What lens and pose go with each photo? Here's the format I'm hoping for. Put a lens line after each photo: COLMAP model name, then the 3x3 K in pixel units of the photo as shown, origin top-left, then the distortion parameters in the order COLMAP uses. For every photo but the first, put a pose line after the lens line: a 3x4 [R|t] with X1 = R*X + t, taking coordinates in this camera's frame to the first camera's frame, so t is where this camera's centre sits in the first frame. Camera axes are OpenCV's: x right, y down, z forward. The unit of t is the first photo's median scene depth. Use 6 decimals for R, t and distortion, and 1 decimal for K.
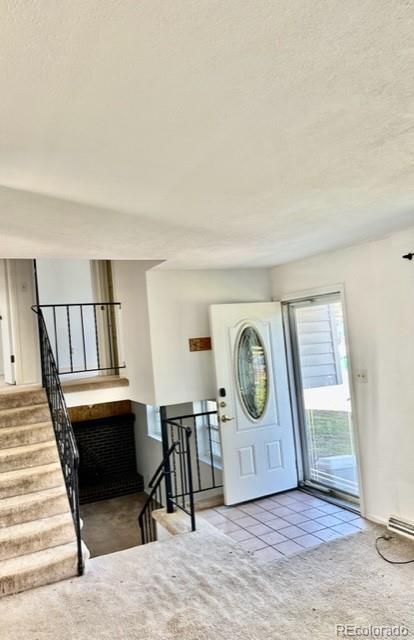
lens RADIAL K [[447.5, 0, 207.9], [0, 447.5, 318.7], [0, 0, 1]] dist [-0.001428, -0.002702]
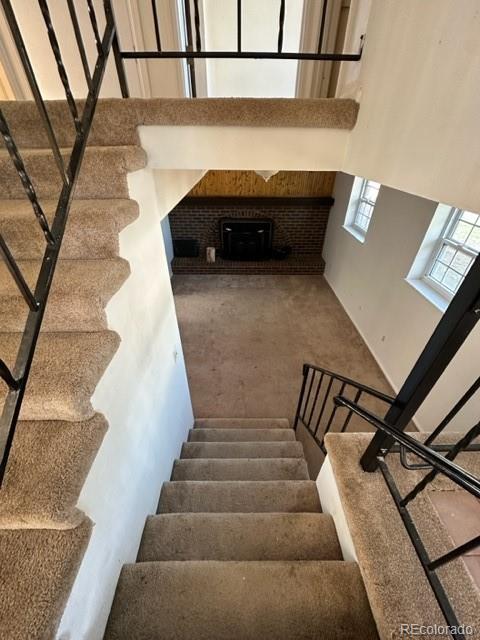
lens RADIAL K [[252.7, 0, 243.2], [0, 252.7, 321.5], [0, 0, 1]] dist [-0.008291, 0.000419]
pose [[0.883827, 0.341734, -0.319479, -0.090108], [-0.058806, 0.758662, 0.648825, 0.090594], [0.464102, -0.554662, 0.690623, 0.479391]]
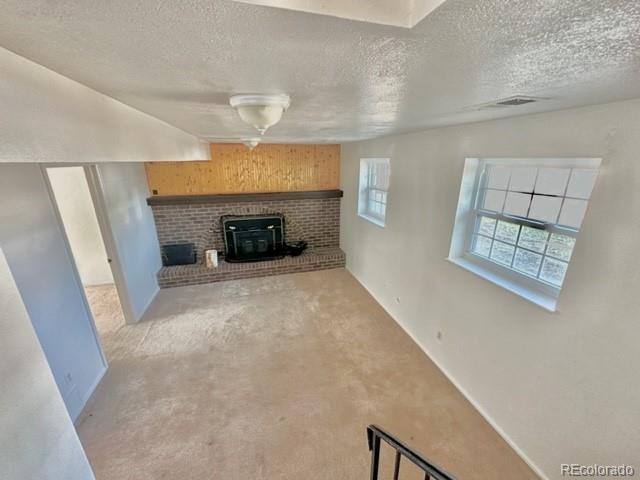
lens RADIAL K [[252.7, 0, 318.7], [0, 252.7, 237.9], [0, 0, 1]] dist [-0.008291, 0.000419]
pose [[0.972364, 0.138489, -0.187960, -0.118013], [-0.063585, 0.931725, 0.357554, 0.141878], [0.224644, -0.335721, 0.914782, 0.564655]]
